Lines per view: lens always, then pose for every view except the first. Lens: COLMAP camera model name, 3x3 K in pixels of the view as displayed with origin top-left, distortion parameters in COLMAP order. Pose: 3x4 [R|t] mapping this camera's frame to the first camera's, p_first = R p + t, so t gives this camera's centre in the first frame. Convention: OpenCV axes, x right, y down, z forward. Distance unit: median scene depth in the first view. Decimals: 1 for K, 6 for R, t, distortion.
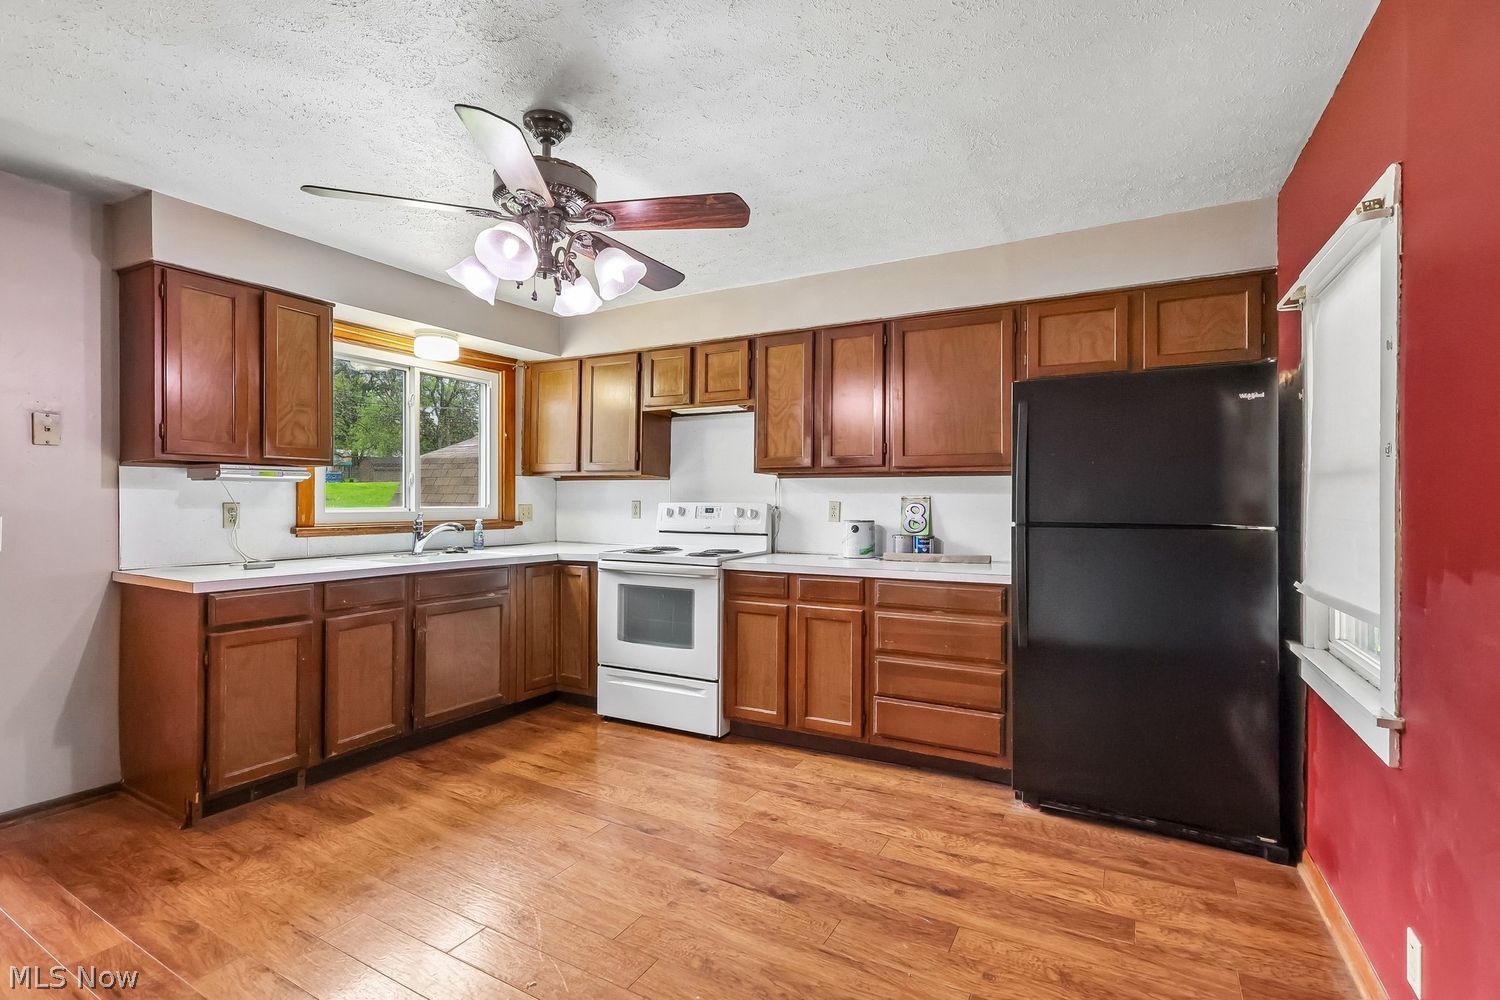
lens RADIAL K [[696.3, 0, 740.4], [0, 696.3, 505.3], [0, 0, 1]] dist [-0.003206, 0.002402]
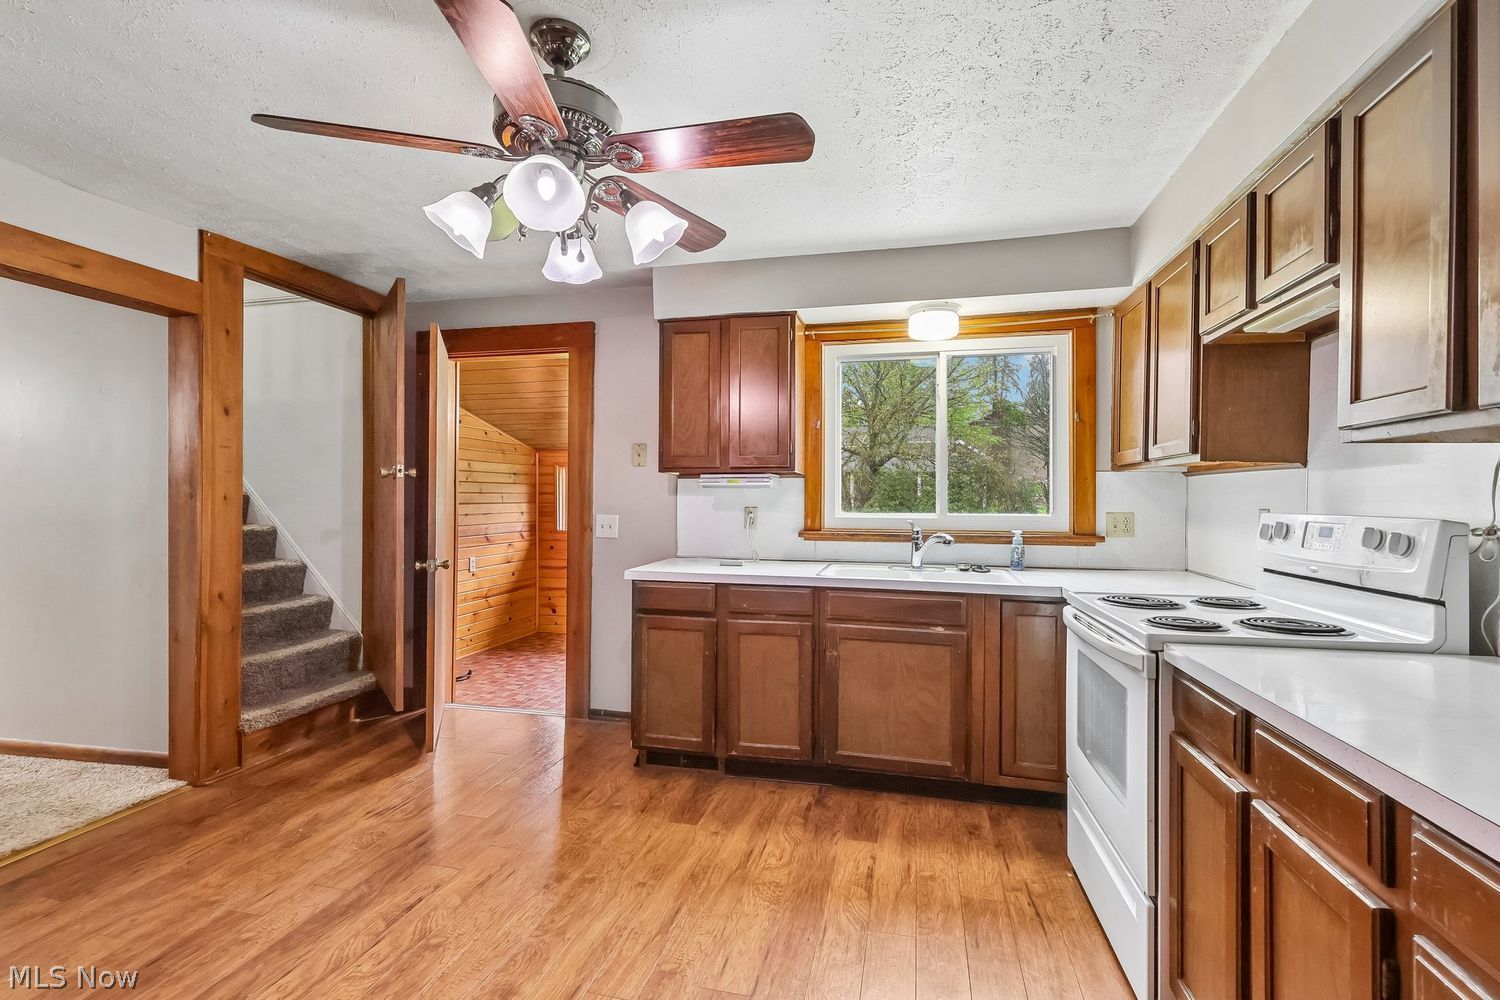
lens RADIAL K [[696.3, 0, 746.2], [0, 696.3, 496.4], [0, 0, 1]] dist [-0.003206, 0.002402]
pose [[0.275874, -0.007283, -0.961166, 0.373813], [-0.010843, 0.999884, -0.010689, -0.008560], [0.961133, 0.013370, 0.275763, 0.669584]]
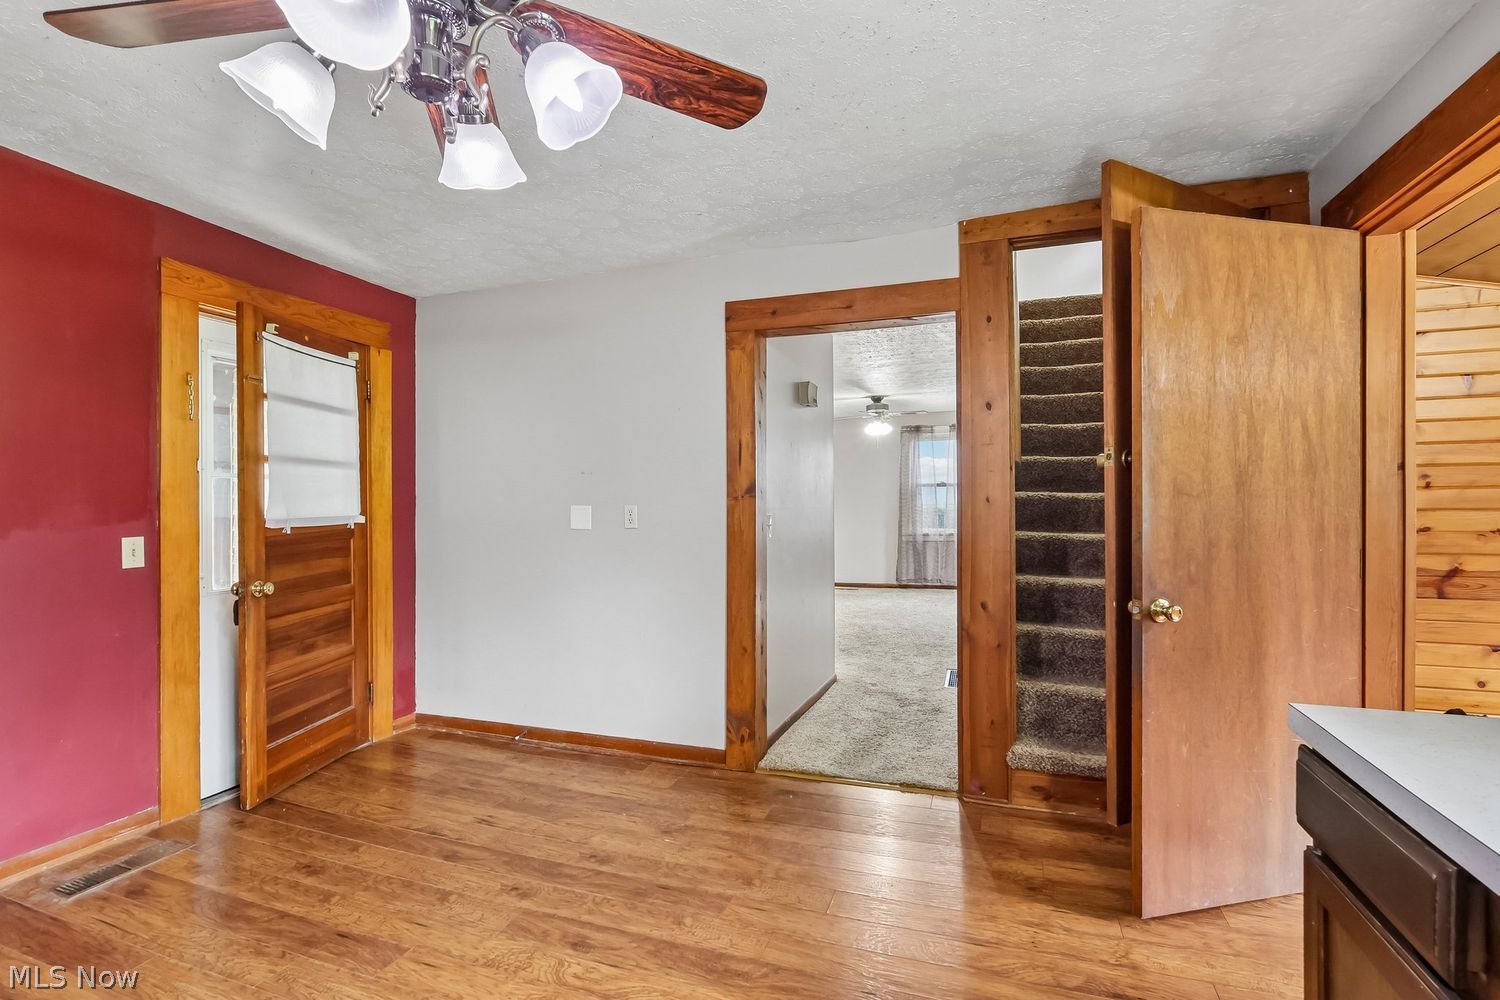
lens RADIAL K [[696.3, 0, 750.2], [0, 696.3, 501.7], [0, 0, 1]] dist [-0.003206, 0.002402]
pose [[-0.985593, 0.000018, -0.169133, -0.435466], [-0.001349, 0.999967, 0.007966, -0.014155], [0.169128, 0.008080, -0.985561, 1.142605]]
